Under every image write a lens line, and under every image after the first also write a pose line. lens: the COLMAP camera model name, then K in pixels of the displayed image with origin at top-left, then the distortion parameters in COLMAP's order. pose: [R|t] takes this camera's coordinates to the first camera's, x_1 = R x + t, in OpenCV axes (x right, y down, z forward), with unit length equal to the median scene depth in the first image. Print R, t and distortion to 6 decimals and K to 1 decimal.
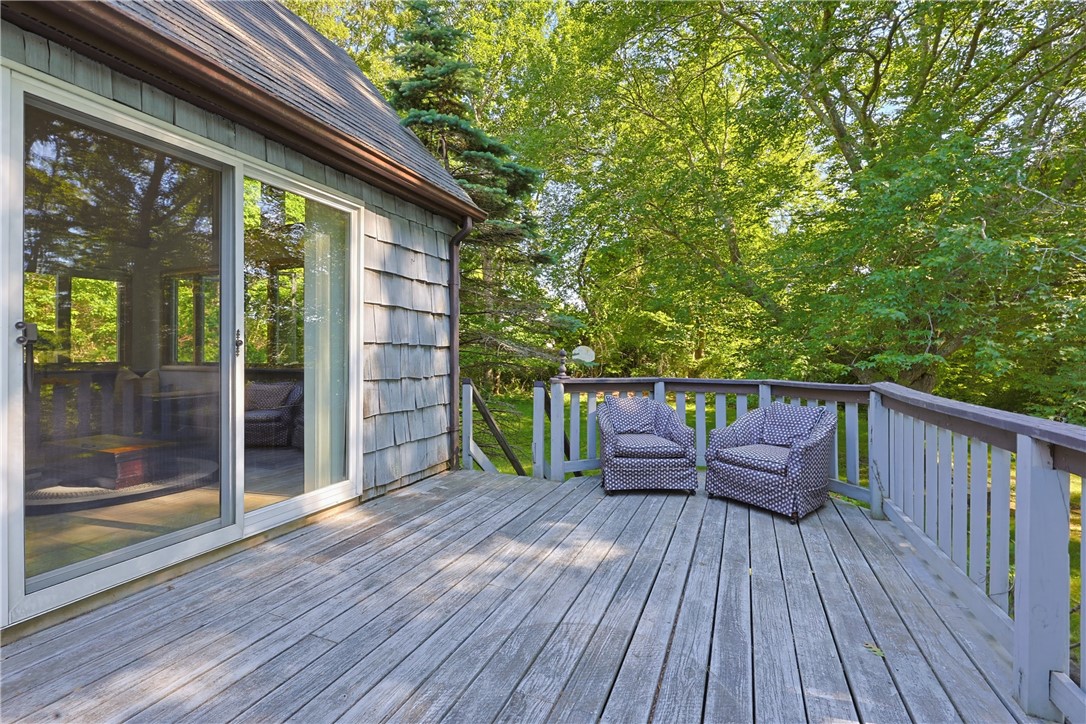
lens RADIAL K [[465.1, 0, 546.0], [0, 465.1, 356.3], [0, 0, 1]] dist [-0.001758, -0.000259]
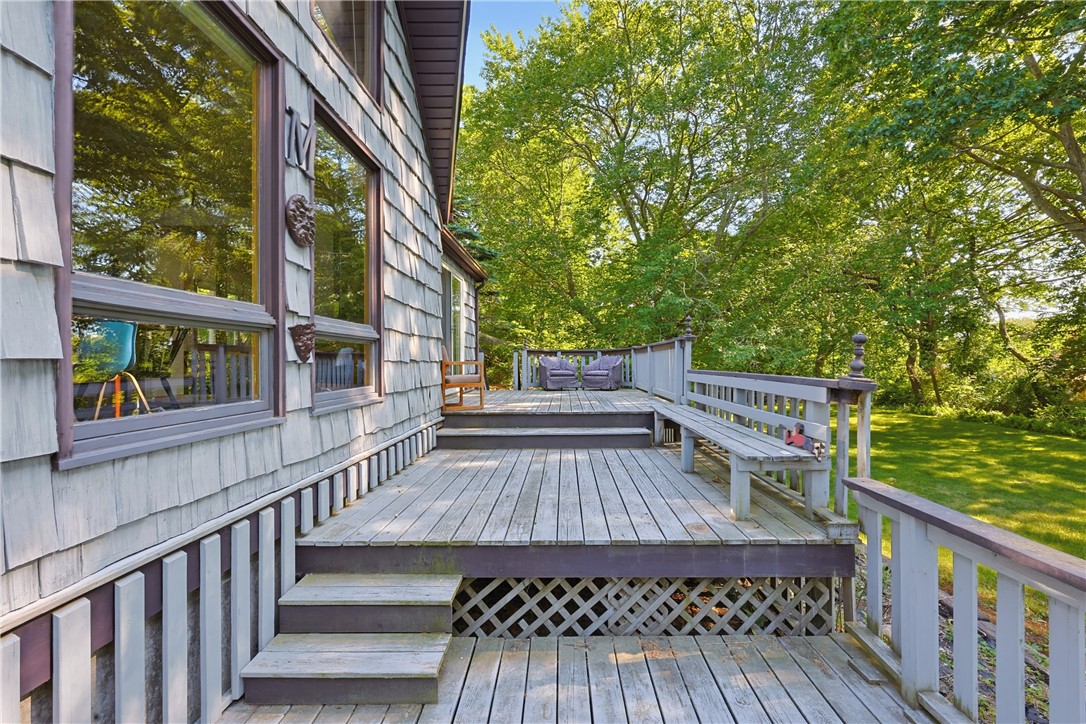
lens RADIAL K [[465.1, 0, 546.0], [0, 465.1, 356.3], [0, 0, 1]] dist [-0.001758, -0.000259]
pose [[0.934820, -0.008004, 0.355031, -0.858051], [0.014341, 0.999781, -0.015222, 0.148483], [-0.354832, 0.019322, 0.934730, -1.553593]]
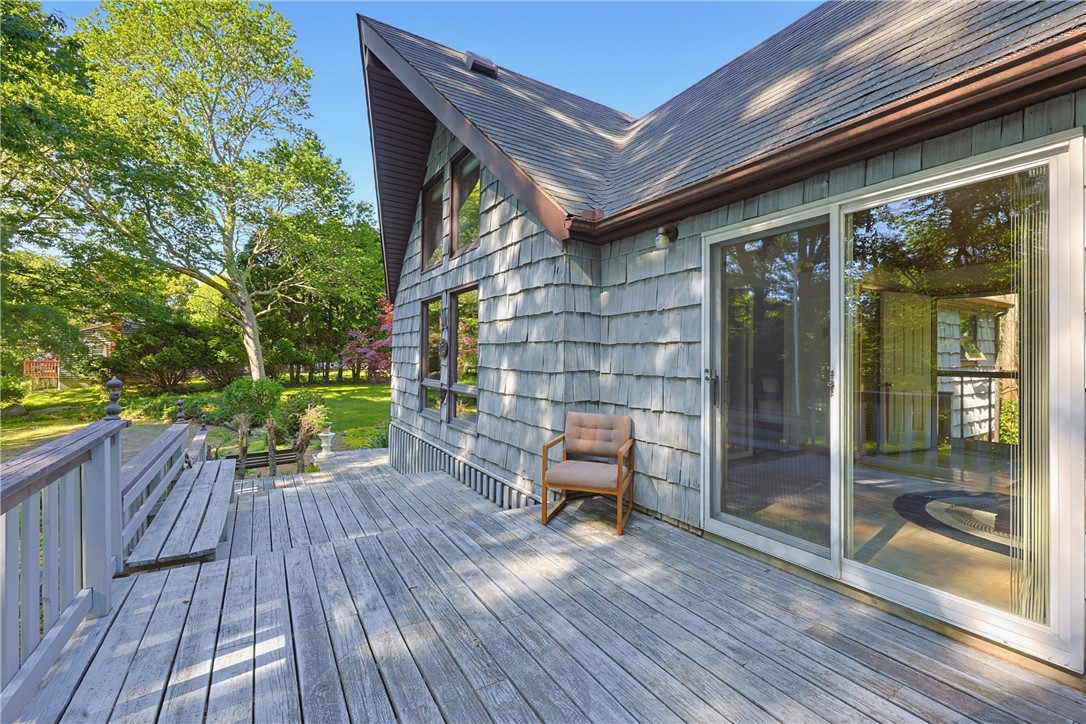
lens RADIAL K [[465.1, 0, 546.0], [0, 465.1, 356.3], [0, 0, 1]] dist [-0.001758, -0.000259]
pose [[-0.578946, -0.008789, -0.815319, 0.418599], [-0.014583, 0.999894, -0.000423, -0.062190], [0.815236, 0.011645, -0.579012, 0.846109]]
